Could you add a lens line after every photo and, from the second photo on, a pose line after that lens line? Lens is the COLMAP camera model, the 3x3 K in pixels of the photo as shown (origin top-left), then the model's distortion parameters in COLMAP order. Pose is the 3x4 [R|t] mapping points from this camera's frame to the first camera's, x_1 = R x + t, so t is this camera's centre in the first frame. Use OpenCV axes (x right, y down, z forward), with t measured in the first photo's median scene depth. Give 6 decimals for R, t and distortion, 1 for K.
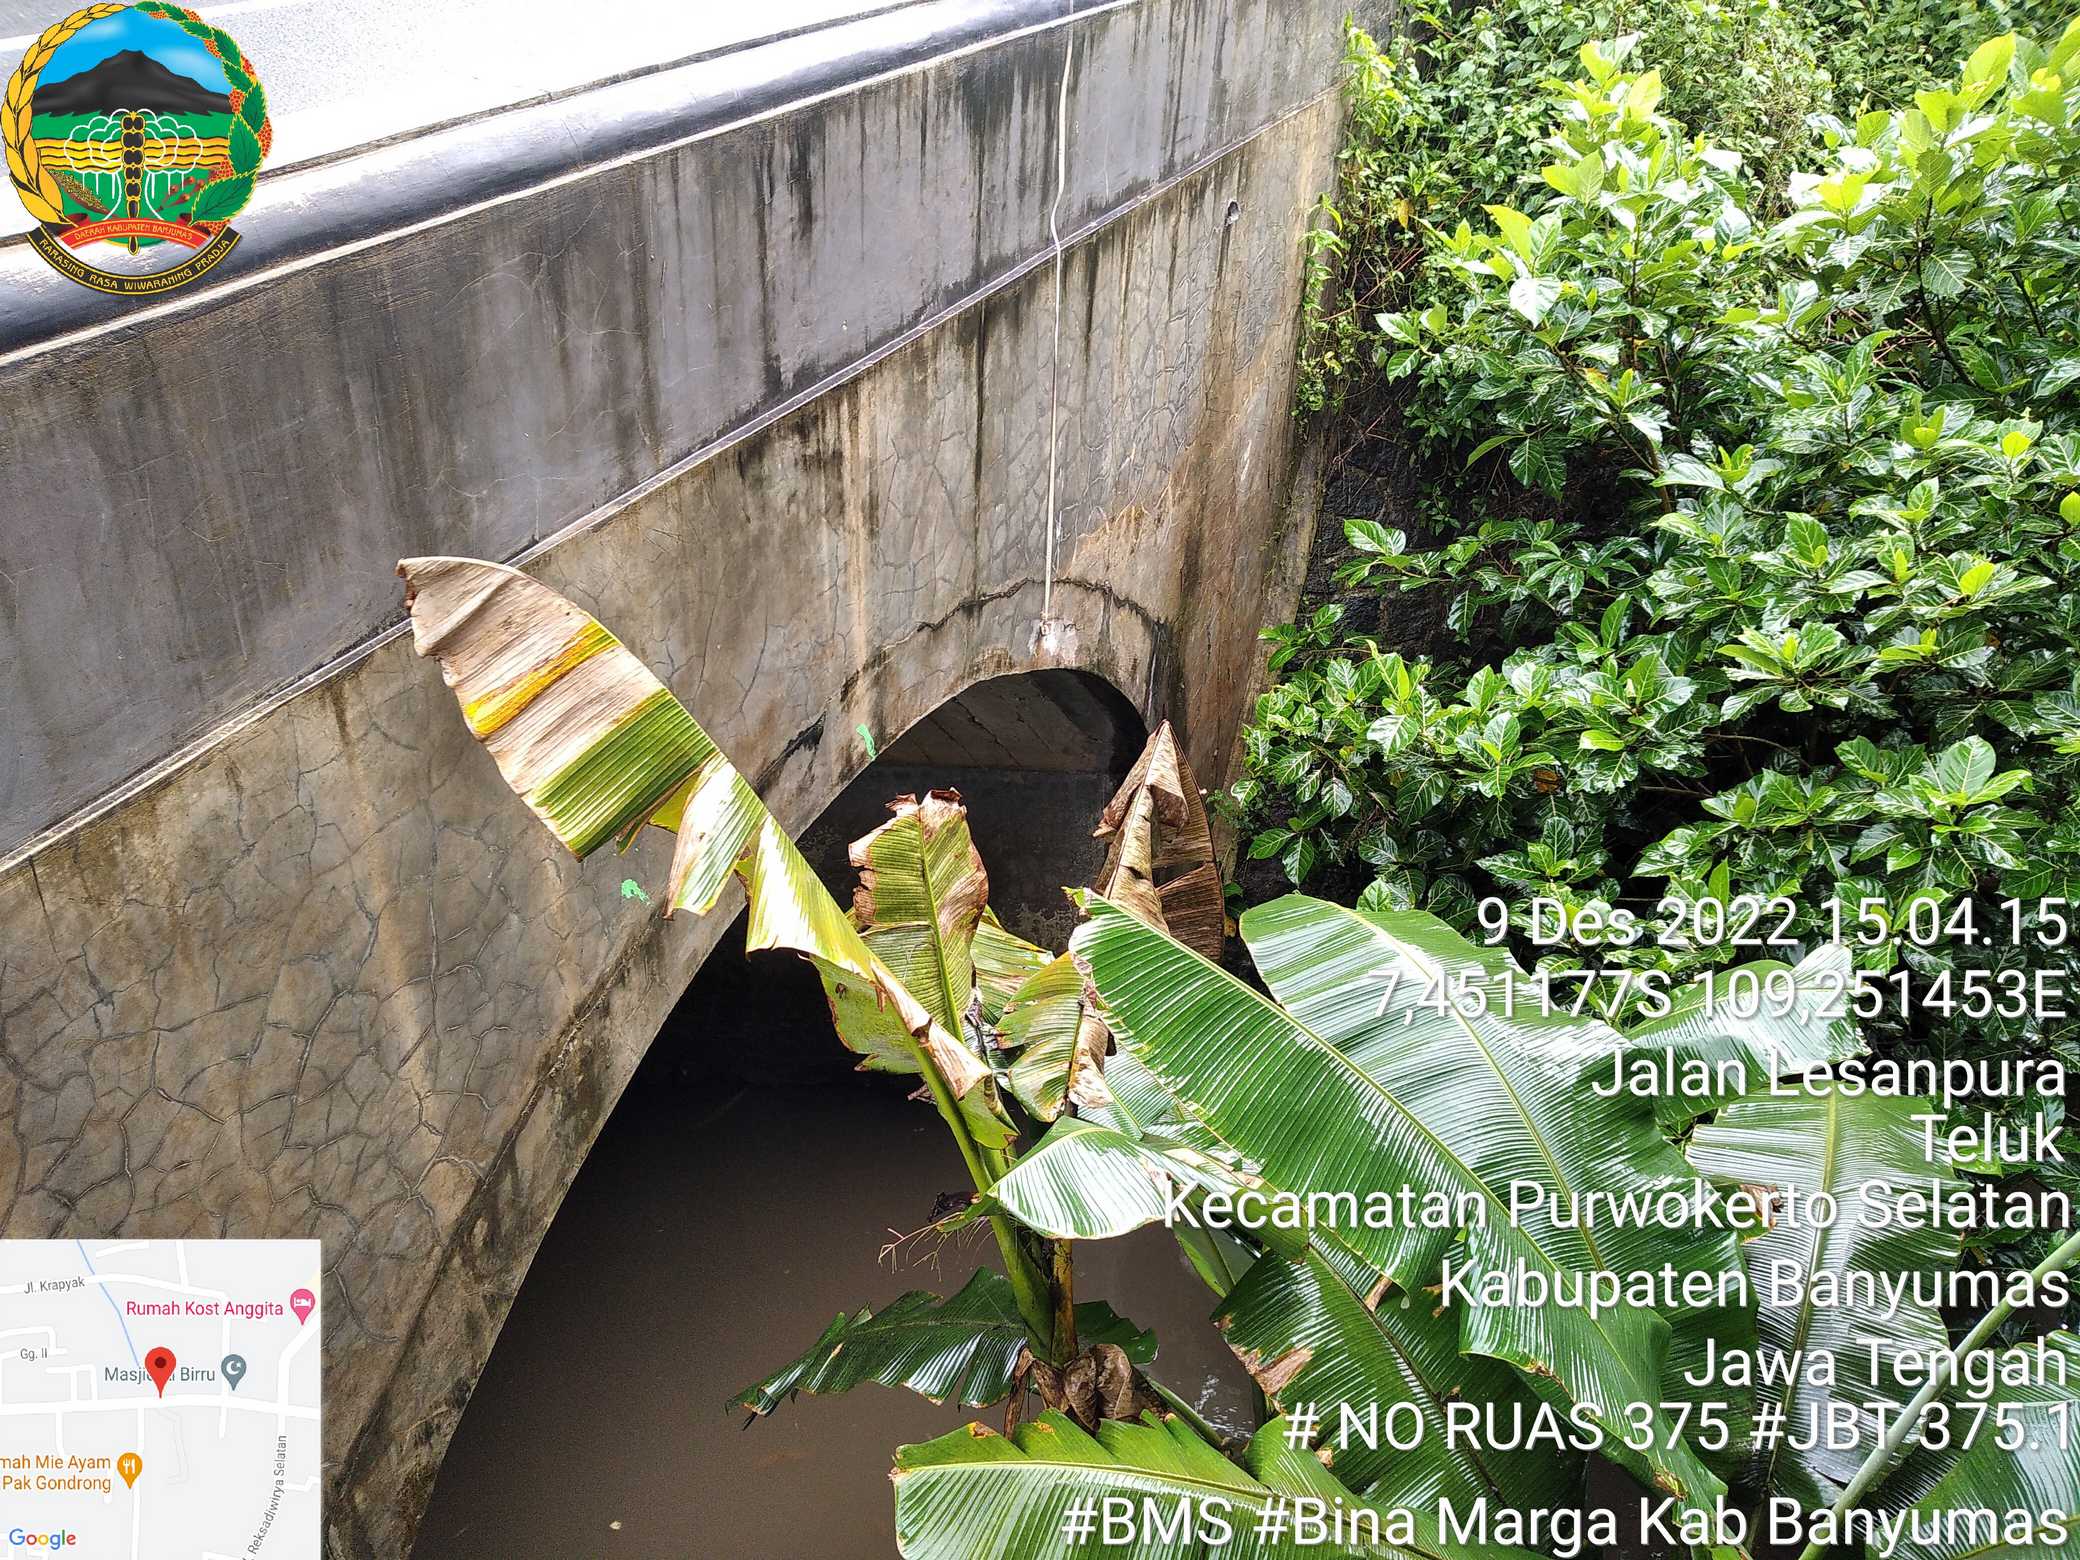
lens RADIAL K [[1614.1, 0, 1046.0], [0, 1614.1, 798.5], [0, 0, 1]] dist [0.005626, -0.014795]
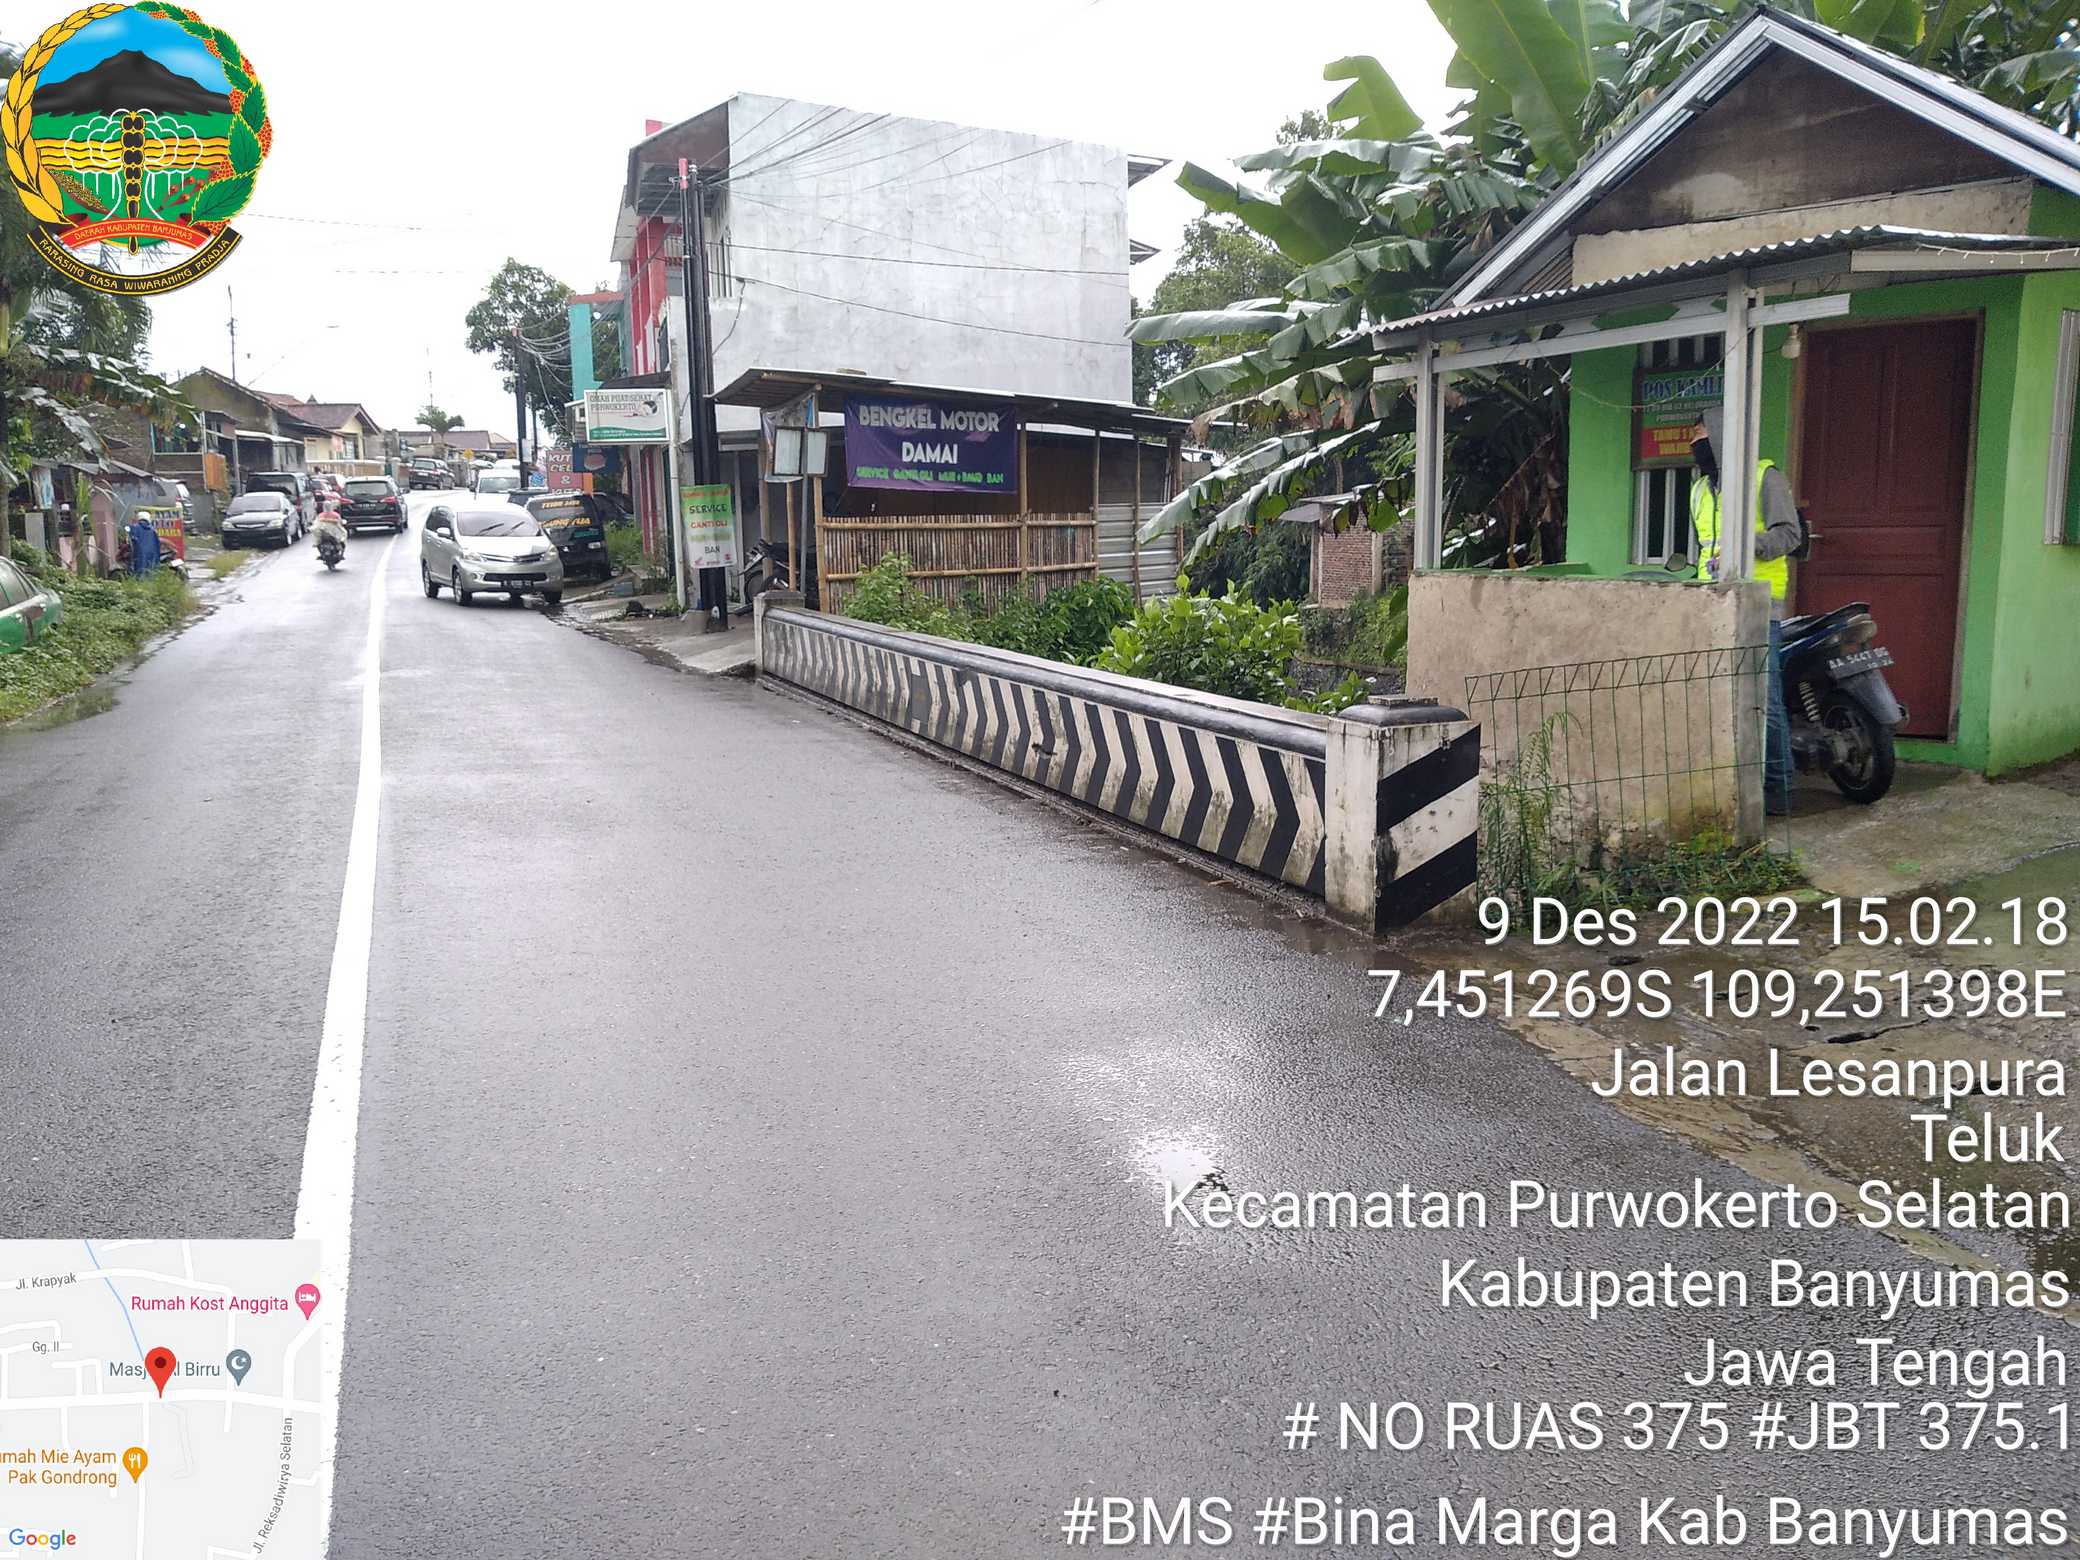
lens RADIAL K [[1603.3, 0, 1033.2], [0, 1603.3, 786.5], [0, 0, 1]] dist [0.028897, -0.047399]
pose [[0.999975, 0.001599, -0.006844, 0.183368], [-0.001645, 0.999977, -0.006650, -0.000386], [0.006833, 0.006661, 0.999954, -0.001336]]
